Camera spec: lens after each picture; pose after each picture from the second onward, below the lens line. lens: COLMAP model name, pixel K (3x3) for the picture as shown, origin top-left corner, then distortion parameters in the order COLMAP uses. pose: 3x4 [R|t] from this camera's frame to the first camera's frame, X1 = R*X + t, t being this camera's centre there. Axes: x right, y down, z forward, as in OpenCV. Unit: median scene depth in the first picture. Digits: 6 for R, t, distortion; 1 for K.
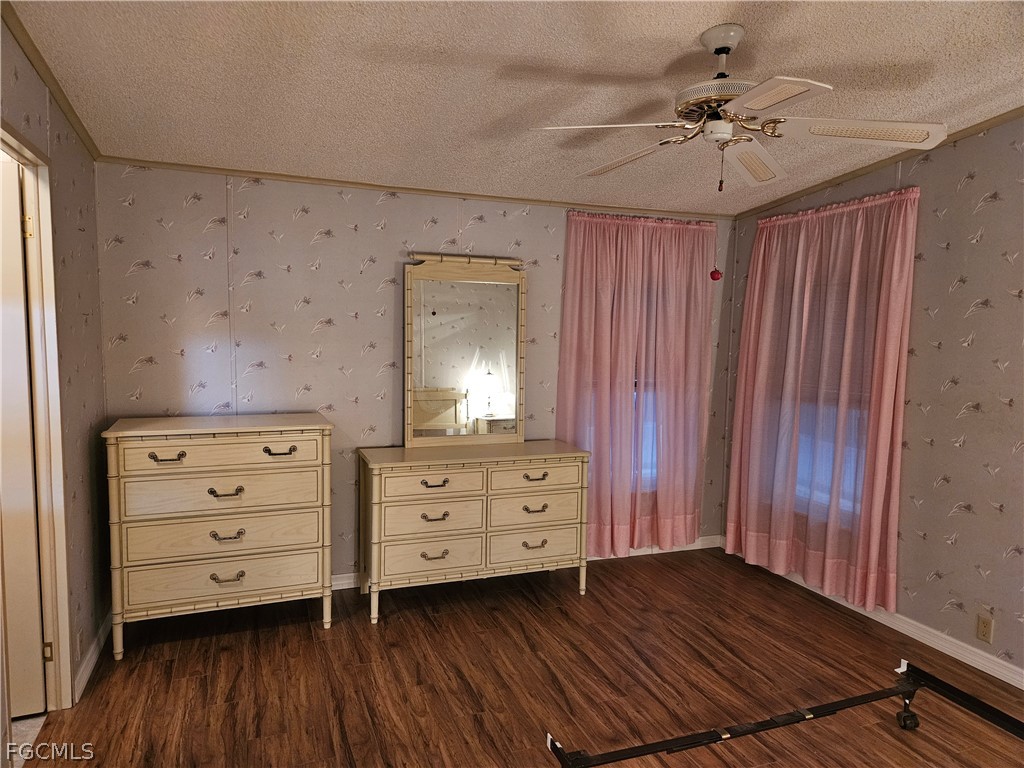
lens RADIAL K [[666.1, 0, 507.7], [0, 666.1, 390.5], [0, 0, 1]] dist [0.030981, -0.017120]
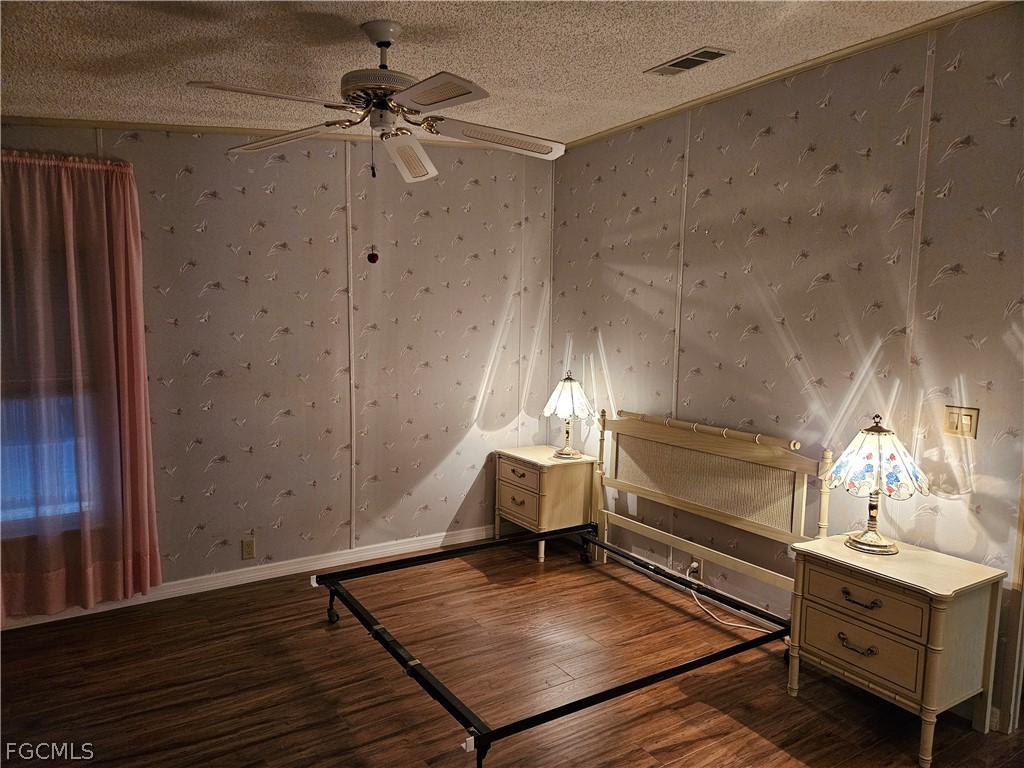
lens RADIAL K [[666.1, 0, 508.1], [0, 666.1, 384.4], [0, 0, 1]] dist [0.030981, -0.017120]
pose [[-0.195152, -0.109277, 0.974666, -0.558481], [0.076118, 0.989088, 0.126135, -0.066882], [-0.977815, 0.098805, -0.184704, 0.728246]]
